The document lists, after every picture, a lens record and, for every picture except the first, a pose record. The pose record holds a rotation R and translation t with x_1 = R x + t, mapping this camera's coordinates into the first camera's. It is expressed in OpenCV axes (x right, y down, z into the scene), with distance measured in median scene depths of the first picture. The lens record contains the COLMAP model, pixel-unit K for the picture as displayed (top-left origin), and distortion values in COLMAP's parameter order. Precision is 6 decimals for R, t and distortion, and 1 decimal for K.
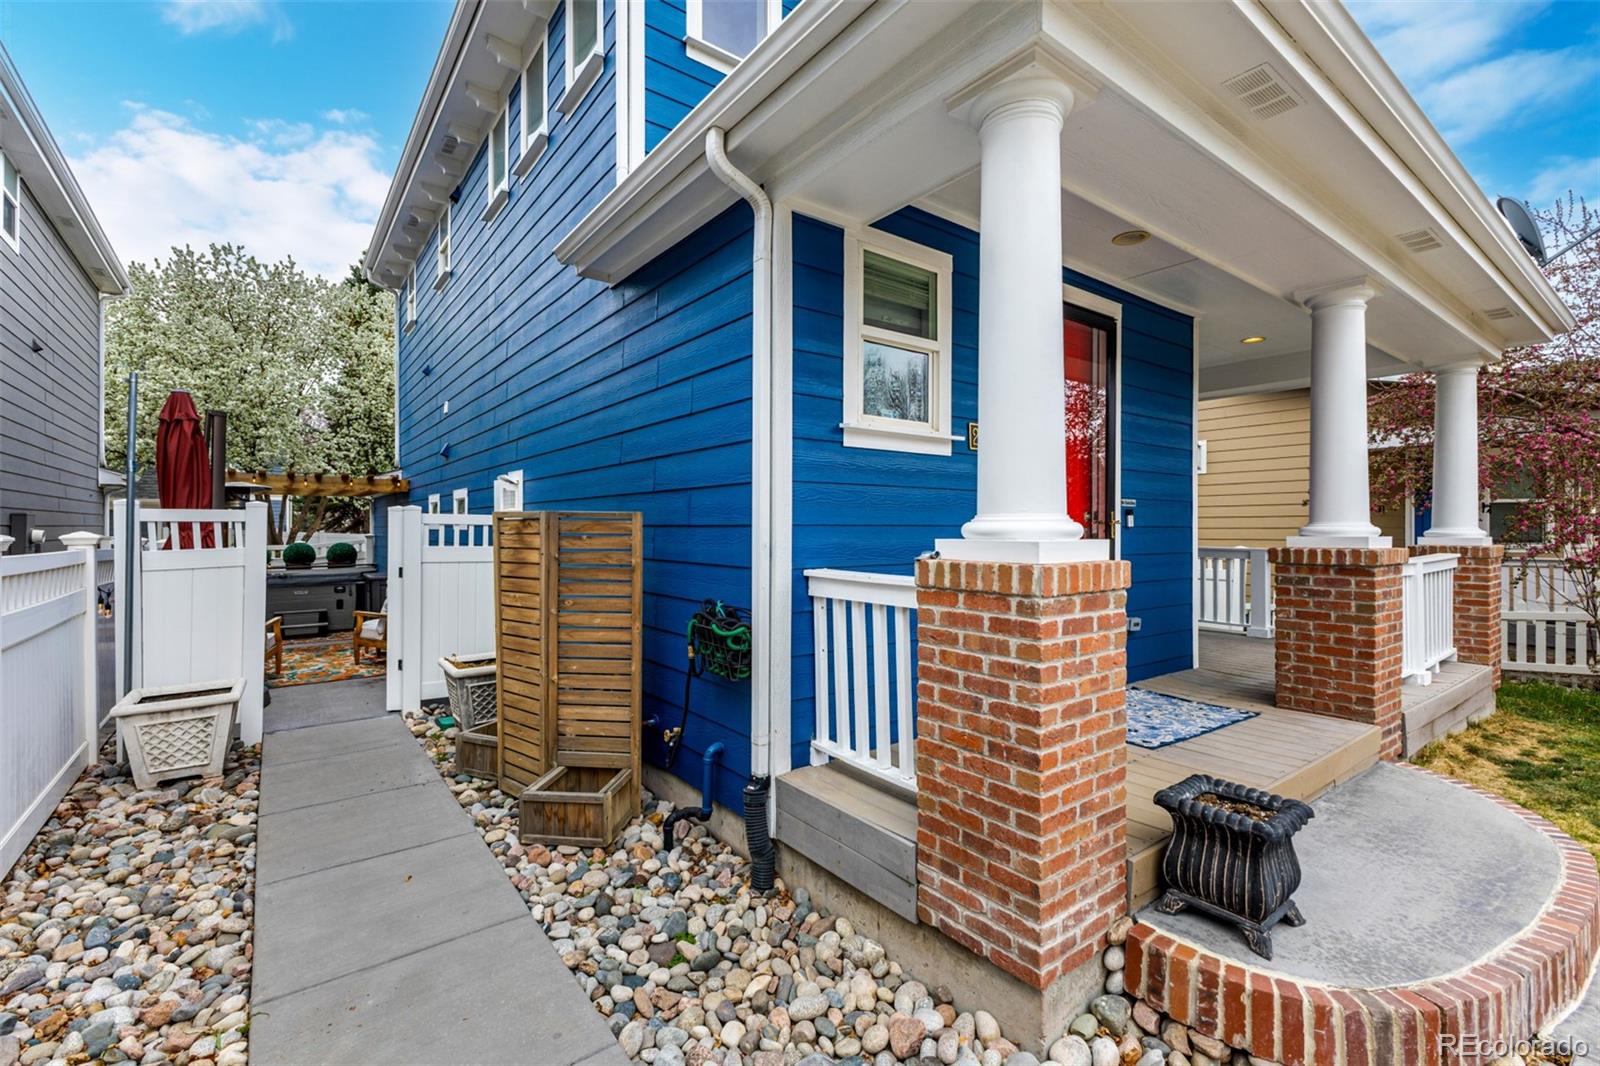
lens RADIAL K [[695.6, 0, 793.3], [0, 695.6, 530.7], [0, 0, 1]] dist [0.013945, -0.003547]
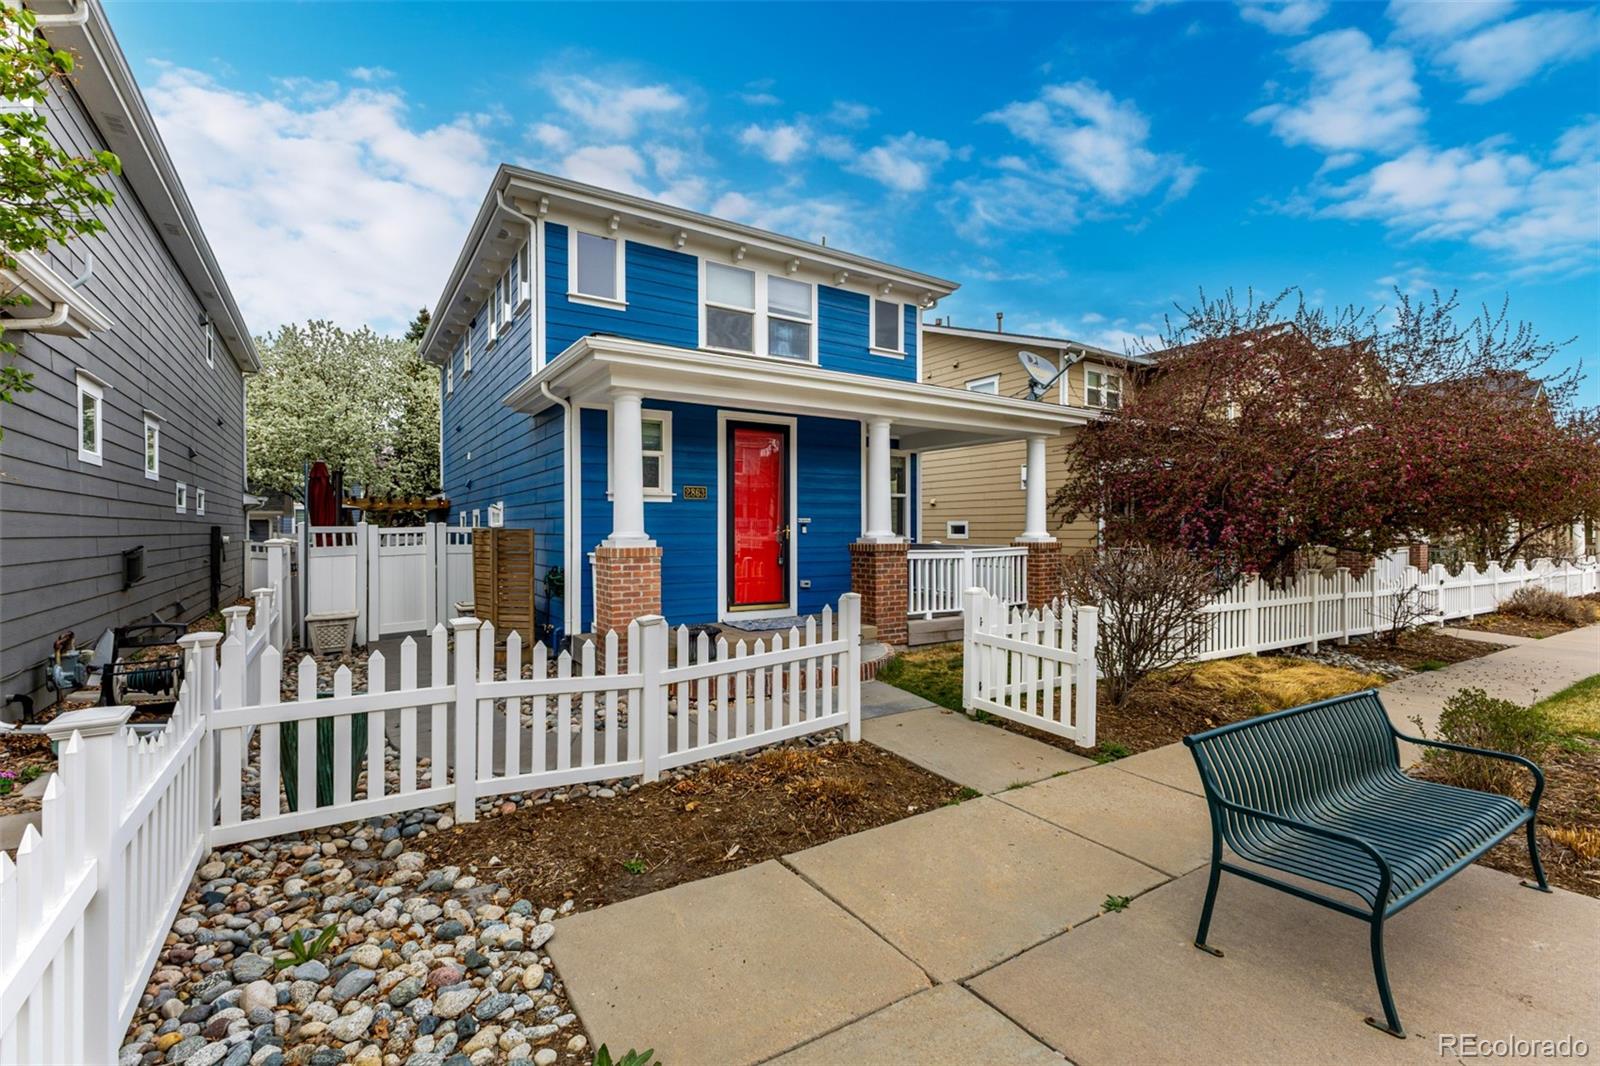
lens RADIAL K [[695.6, 0, 805.1], [0, 695.6, 533.6], [0, 0, 1]] dist [0.013945, -0.003547]
pose [[0.998544, -0.004813, -0.053730, 0.309722], [0.005038, 0.999979, 0.004046, -0.005943], [0.053710, -0.004311, 0.998547, -0.476821]]
